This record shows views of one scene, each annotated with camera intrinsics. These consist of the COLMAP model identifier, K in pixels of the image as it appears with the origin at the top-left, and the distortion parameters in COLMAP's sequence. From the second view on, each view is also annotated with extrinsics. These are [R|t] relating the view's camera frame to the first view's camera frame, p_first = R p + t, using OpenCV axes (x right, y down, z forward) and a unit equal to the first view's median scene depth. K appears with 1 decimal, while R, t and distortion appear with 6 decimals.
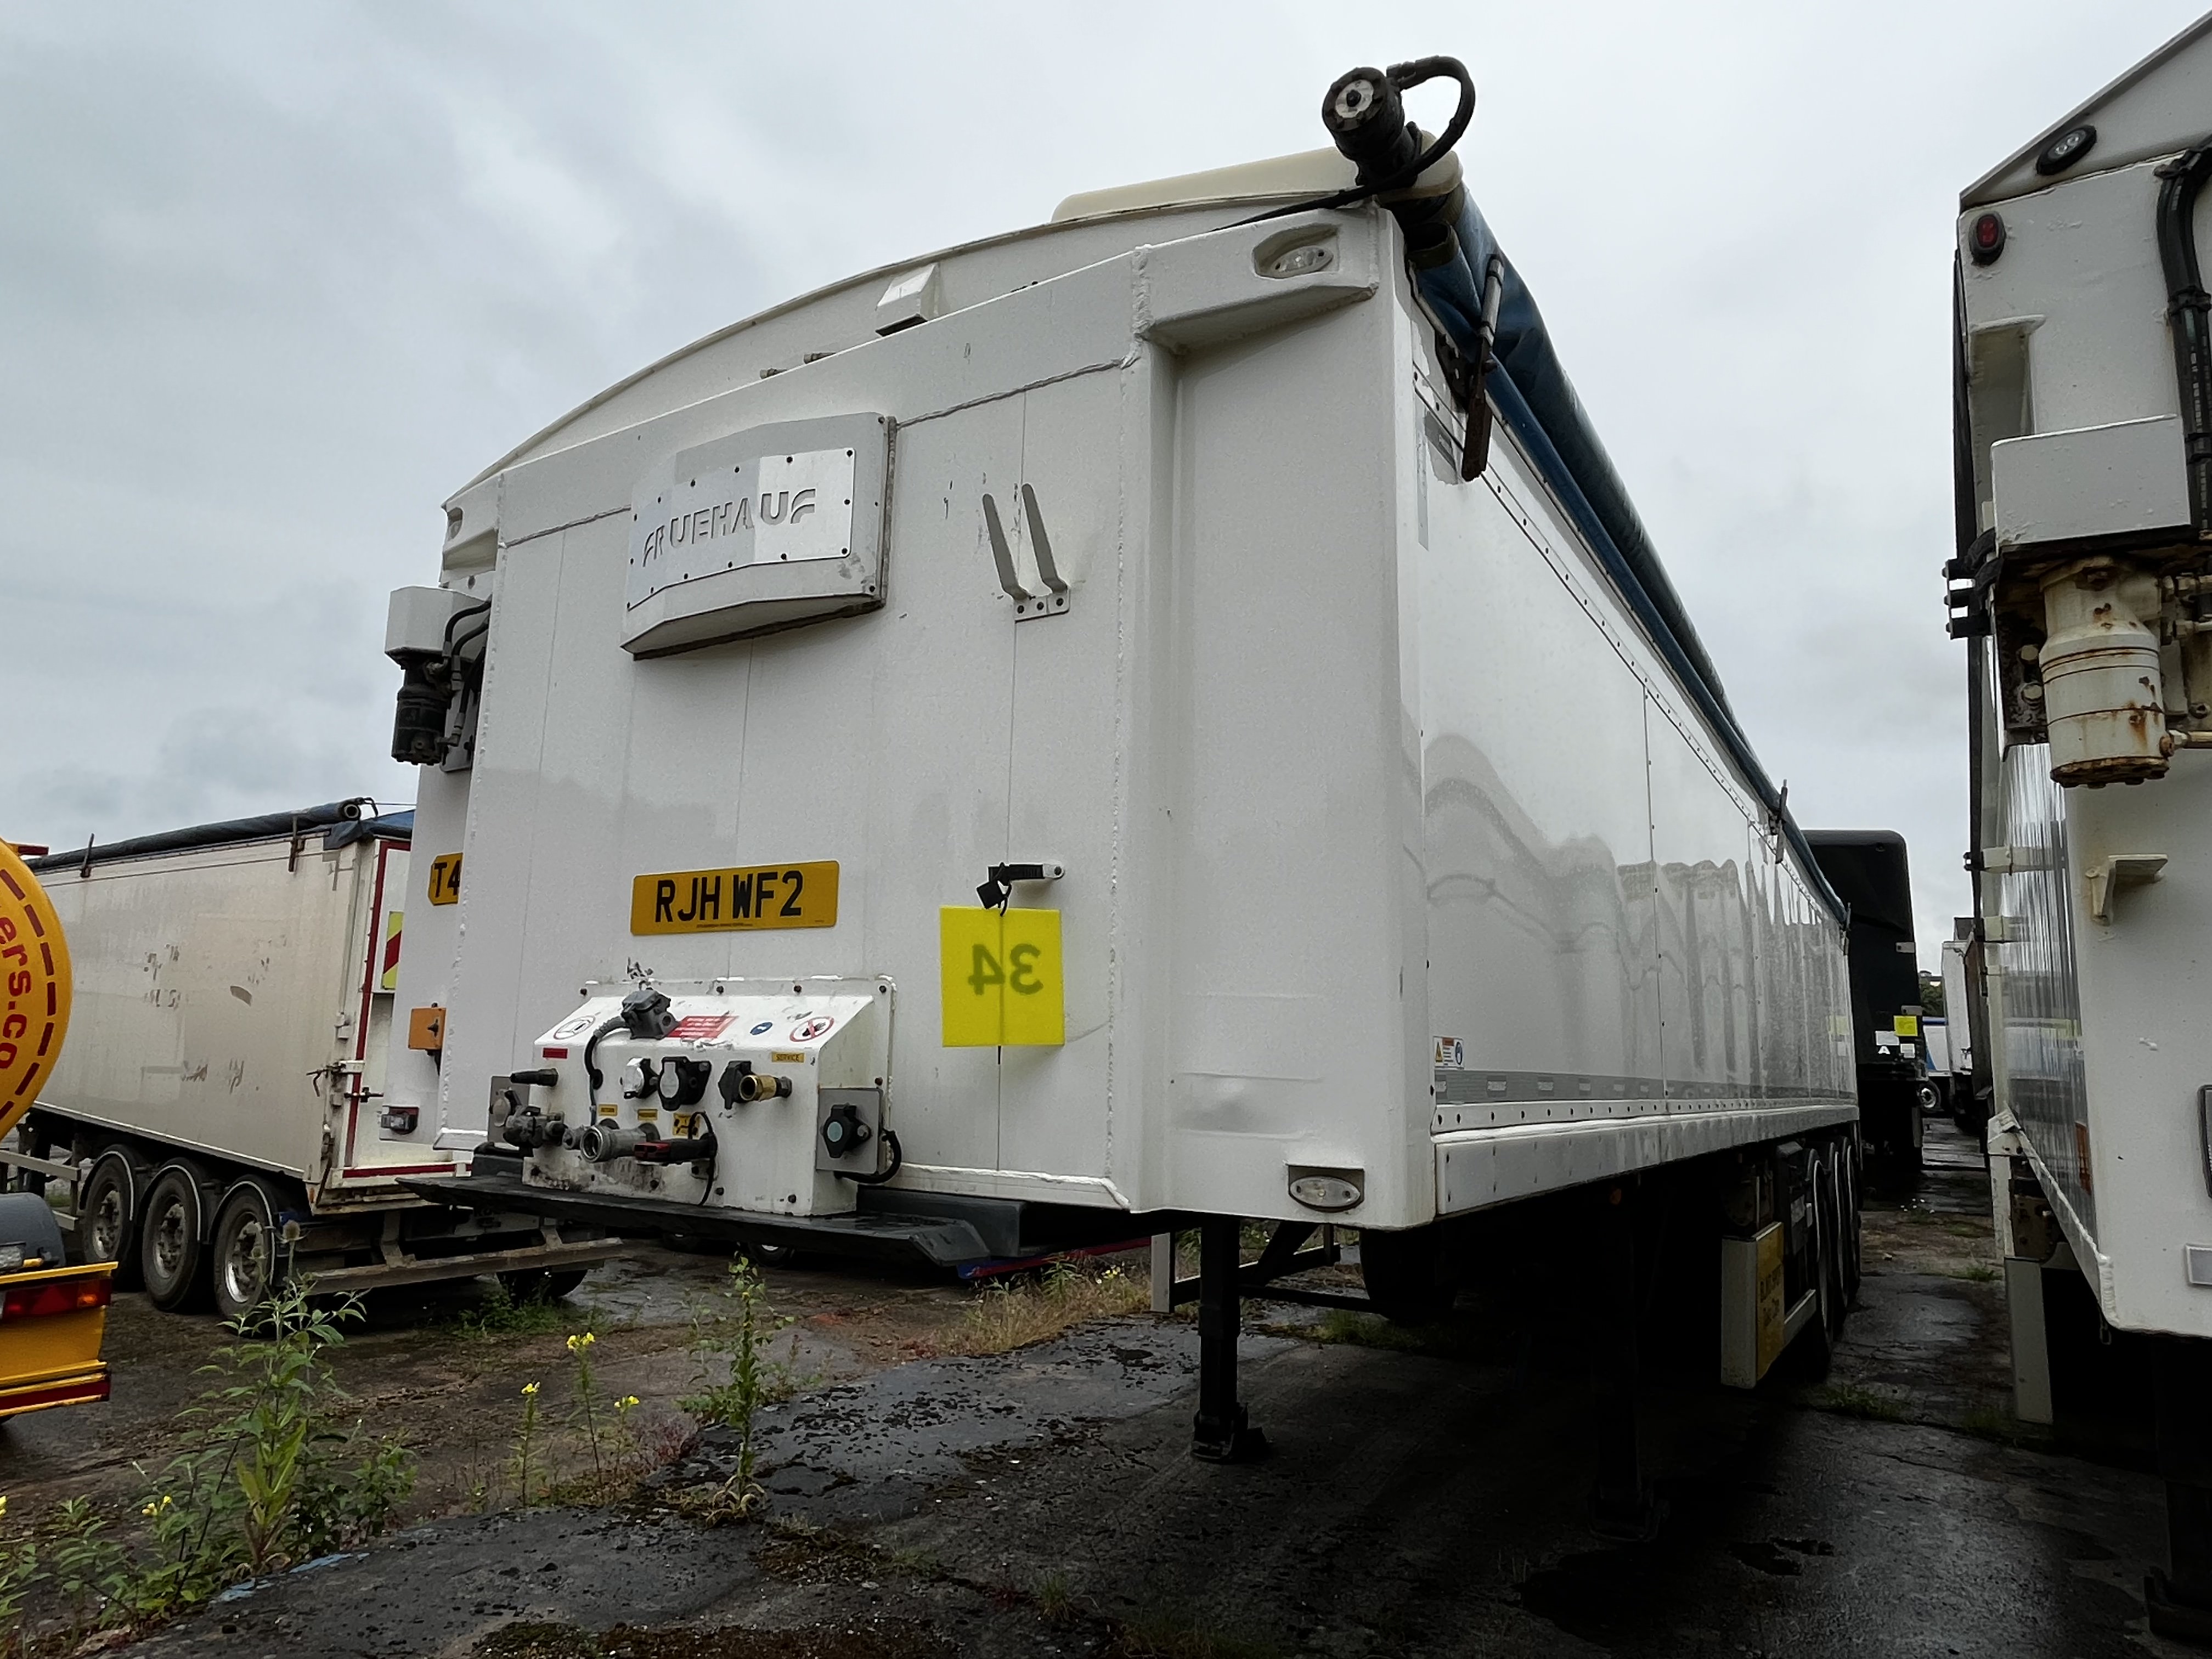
lens RADIAL K [[1341.7, 0, 1092.4], [0, 1341.7, 833.9], [0, 0, 1]] dist [0.002925, -0.005840]
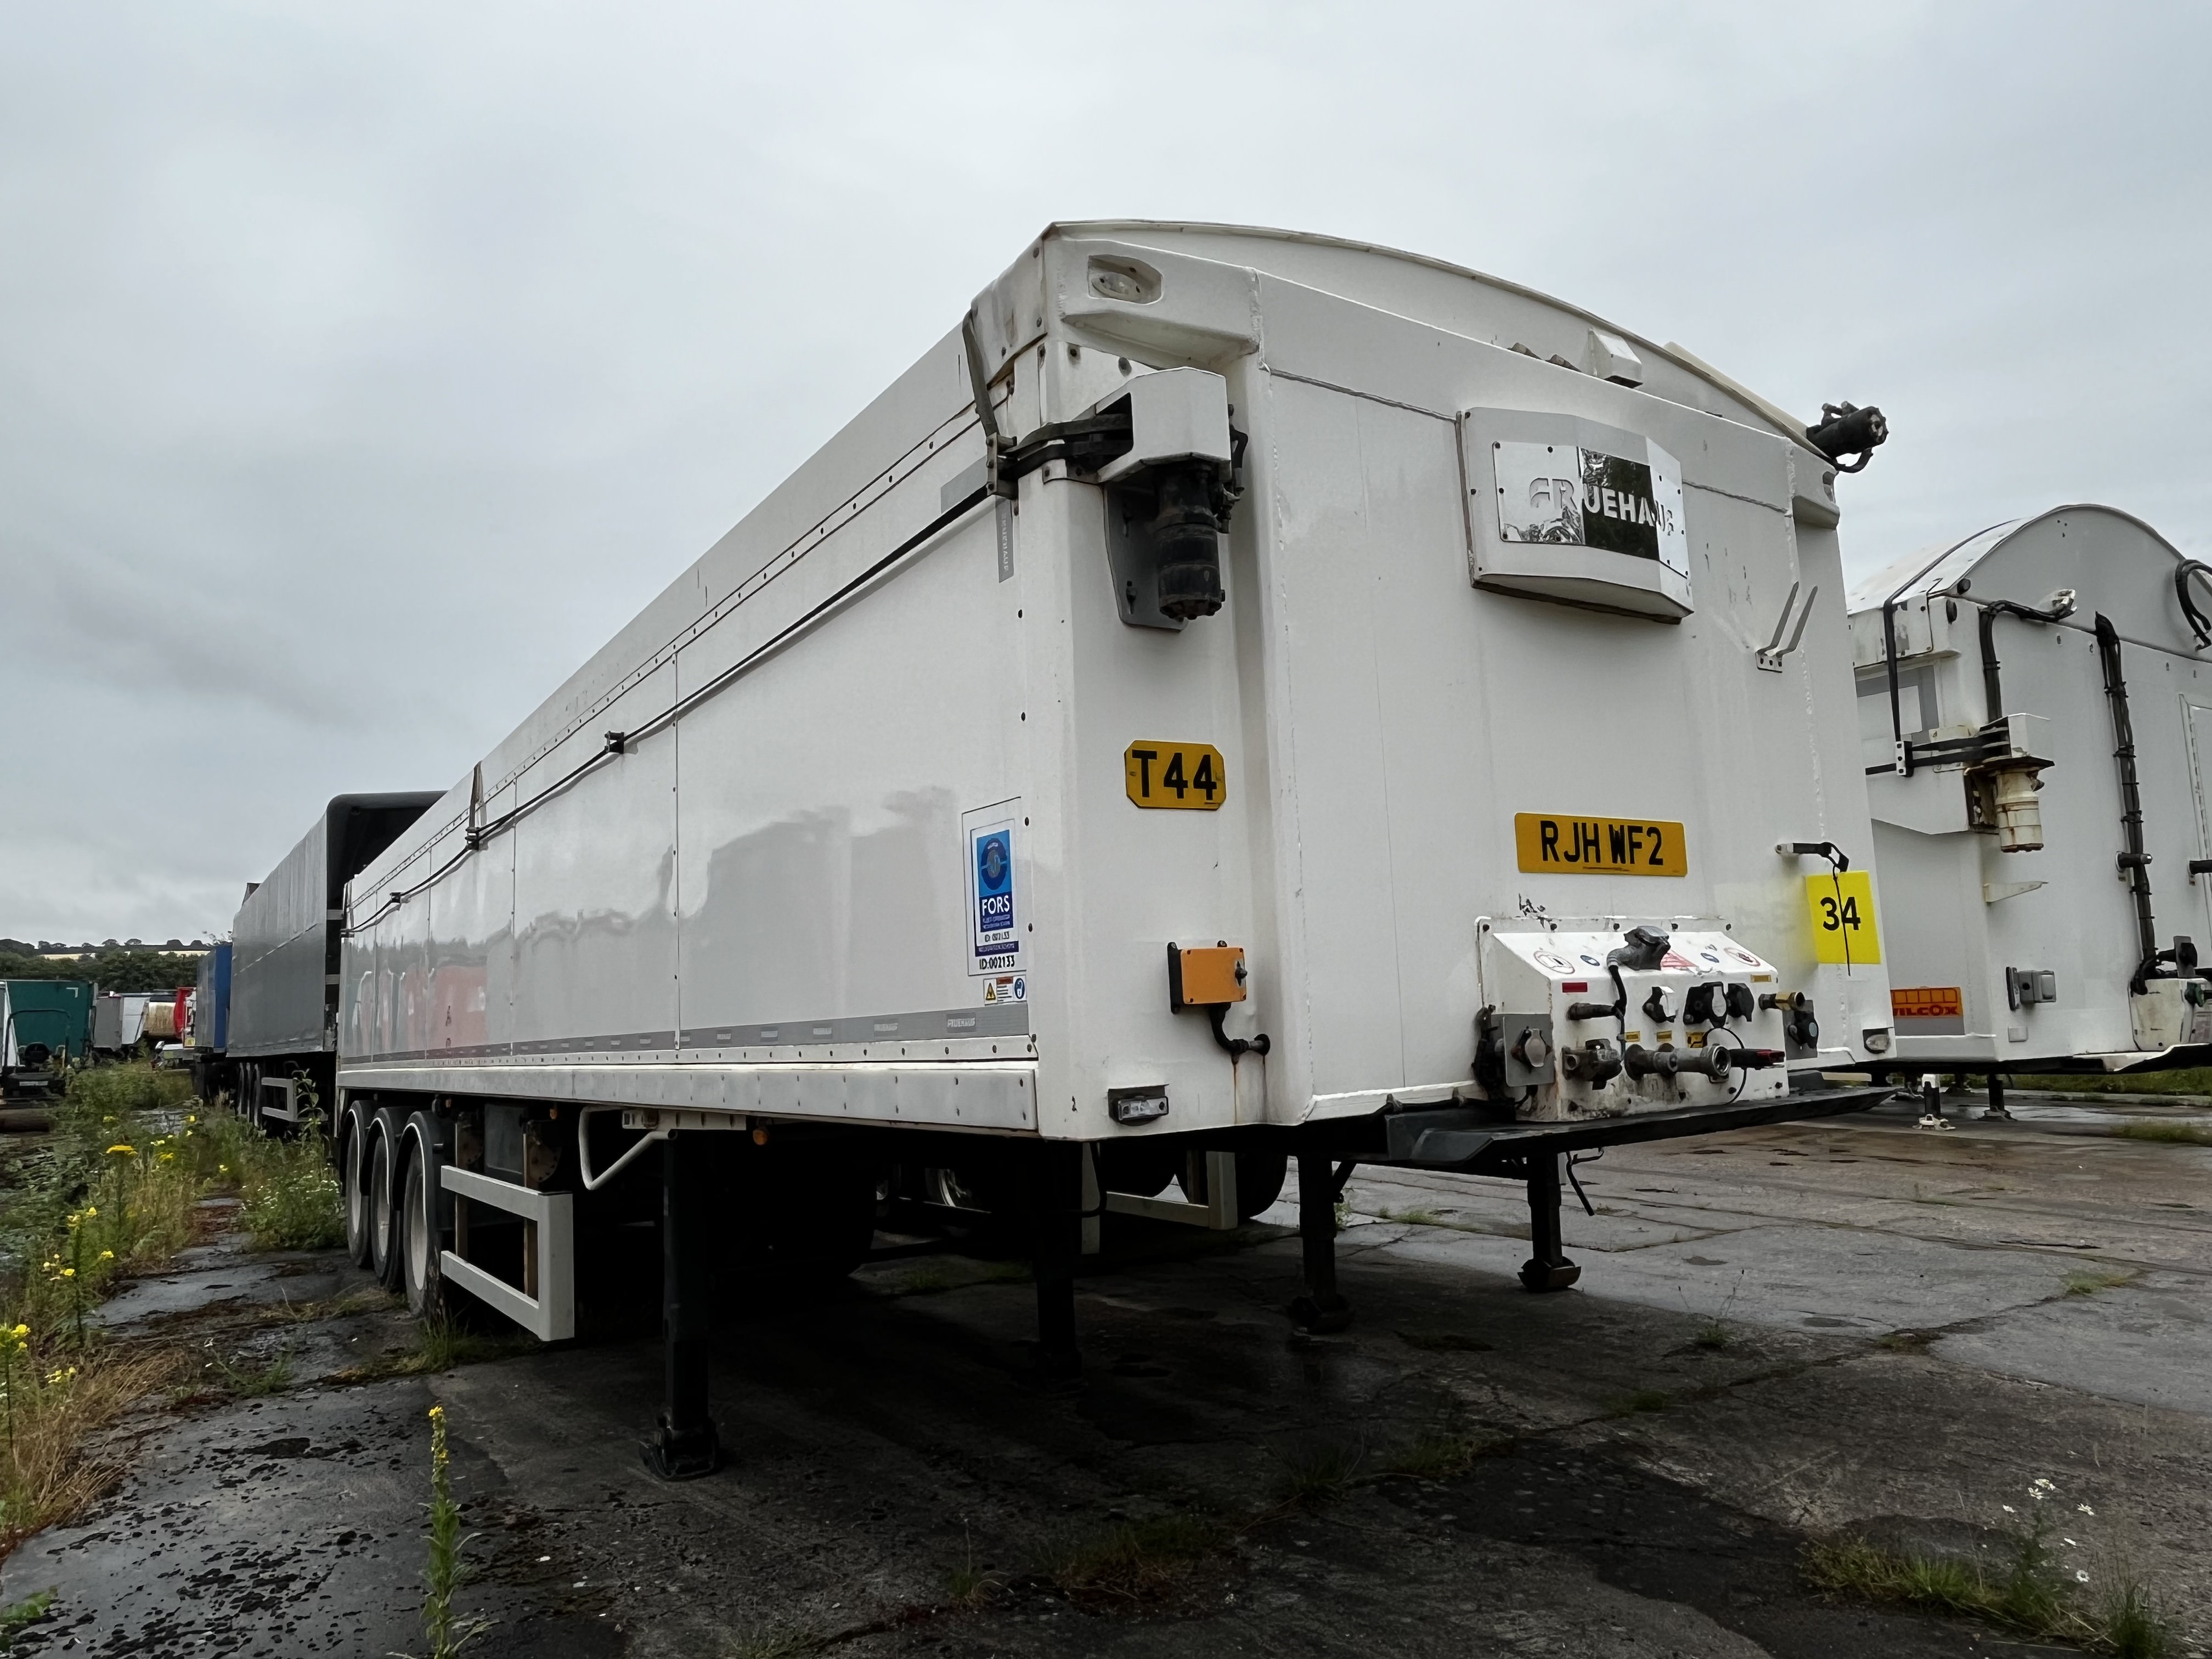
lens RADIAL K [[1437.0, 0, 1100.7], [0, 1437.0, 831.0], [0, 0, 1]] dist [0.004896, -0.005931]
pose [[0.411545, 0.074724, 0.908321, -1.472112], [-0.098989, 0.994402, -0.036955, 0.117770], [-0.905998, -0.074705, 0.416638, 0.851285]]
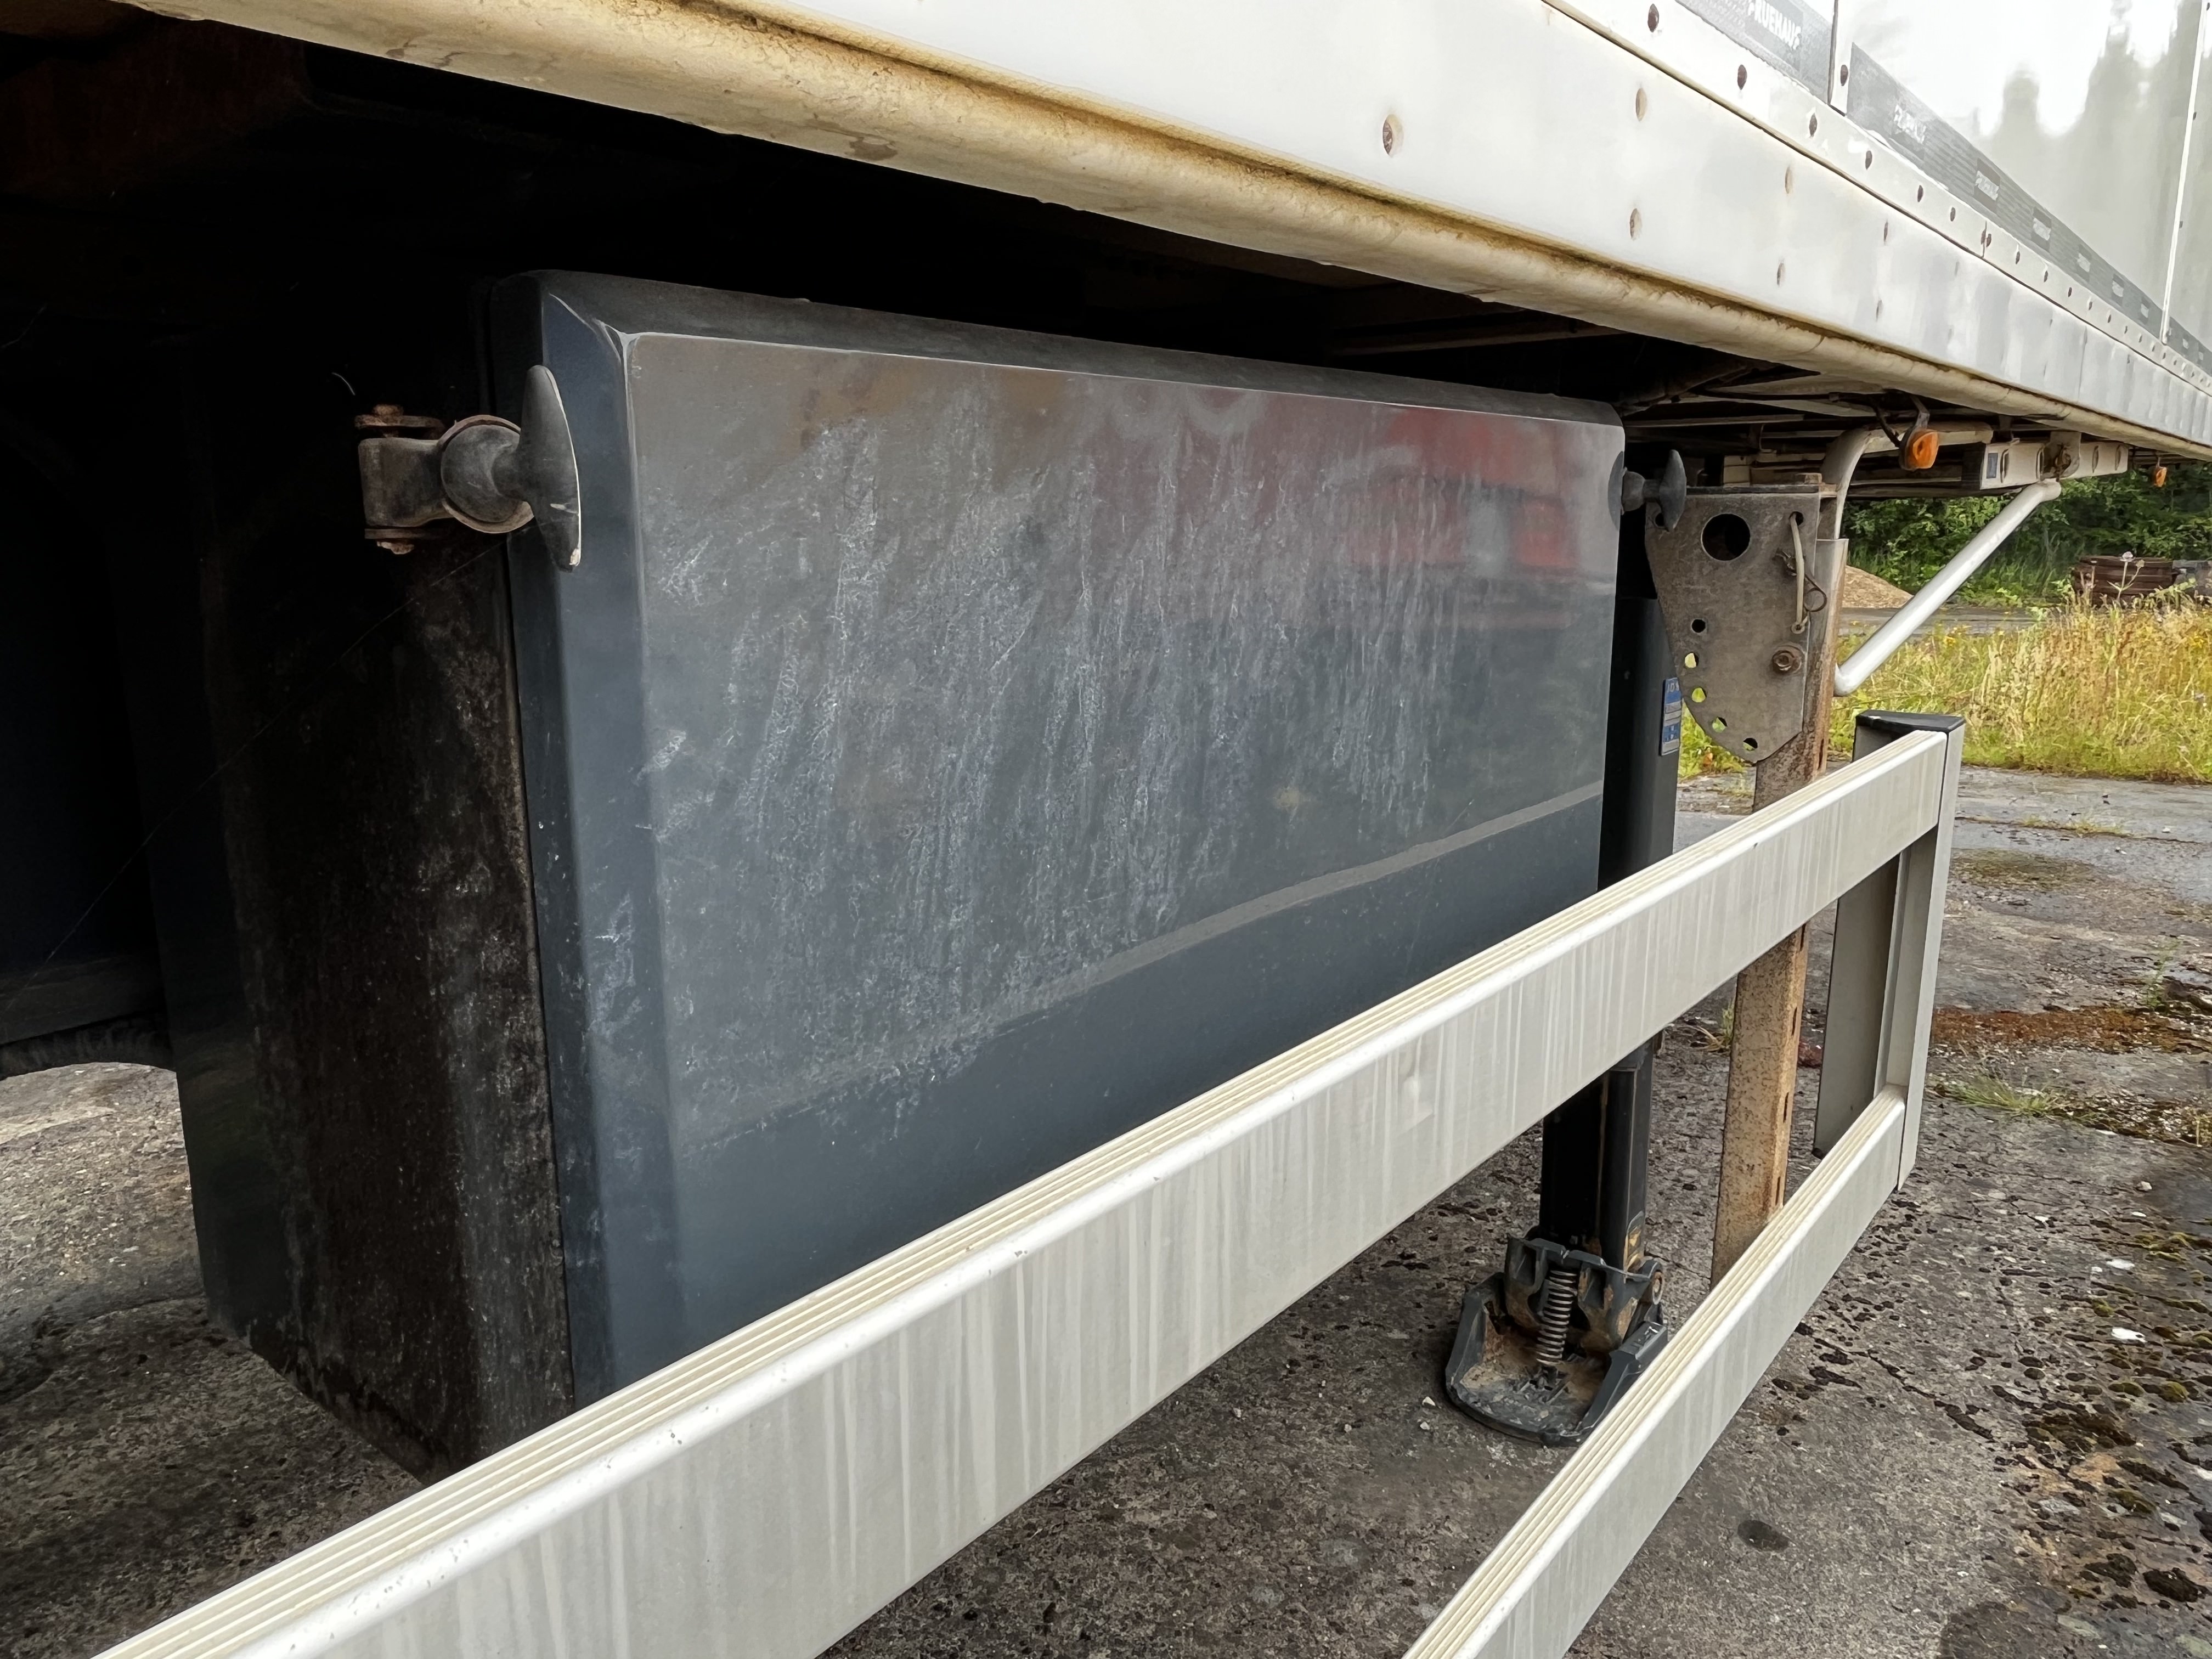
lens RADIAL K [[1525.4, 0, 1087.9], [0, 1525.4, 826.4], [0, 0, 1]] dist [0.009825, -0.010419]
pose [[-0.991206, -0.044845, 0.124496, 0.391790], [-0.041103, 0.998627, 0.032464, 0.677434], [-0.125781, 0.027062, -0.991689, 3.075190]]
